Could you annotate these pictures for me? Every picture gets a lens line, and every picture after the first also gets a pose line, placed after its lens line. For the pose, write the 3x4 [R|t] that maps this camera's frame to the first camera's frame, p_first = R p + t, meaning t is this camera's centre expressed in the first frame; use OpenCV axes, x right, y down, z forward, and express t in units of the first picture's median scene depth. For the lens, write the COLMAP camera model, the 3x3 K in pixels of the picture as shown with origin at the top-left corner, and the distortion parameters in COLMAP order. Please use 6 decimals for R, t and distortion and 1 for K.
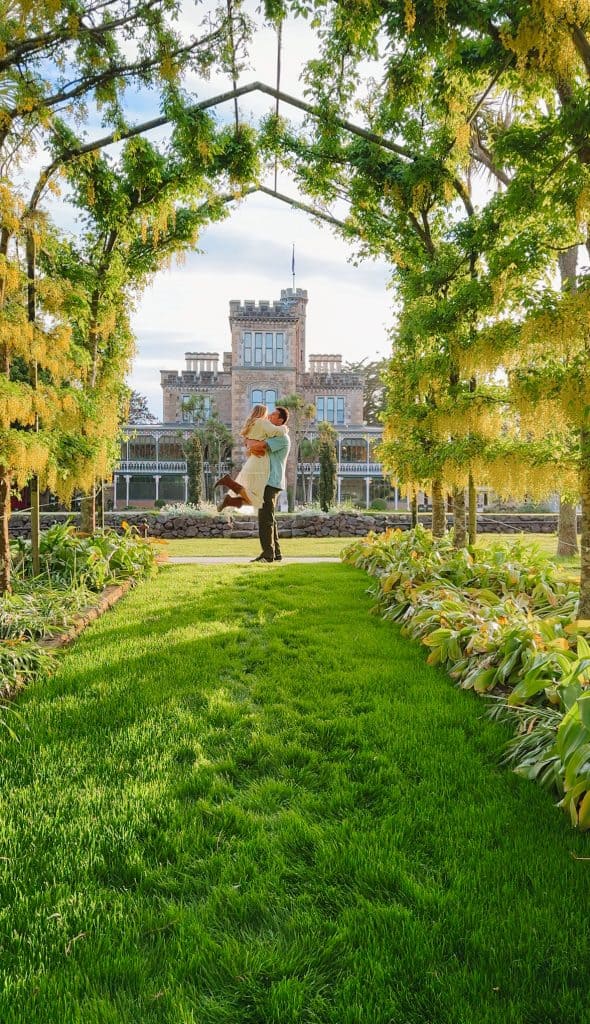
lens RADIAL K [[814.2, 0, 293.6], [0, 814.2, 532.0], [0, 0, 1]] dist [0.078910, -0.004856]
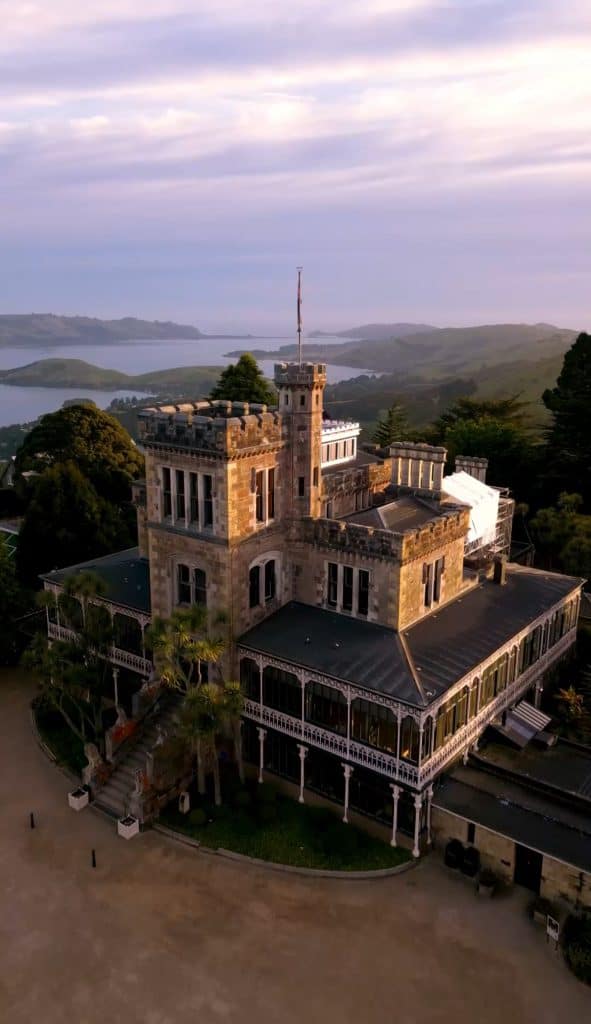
lens RADIAL K [[737.0, 0, 295.5], [0, 737.0, 512.0], [0, 0, 1]] dist [0.054986, -0.002036]
pose [[0.775494, 0.158050, -0.611252, 3.120980], [-0.017419, 0.973147, 0.229524, -3.134351], [0.631115, -0.167347, 0.757423, 6.241073]]
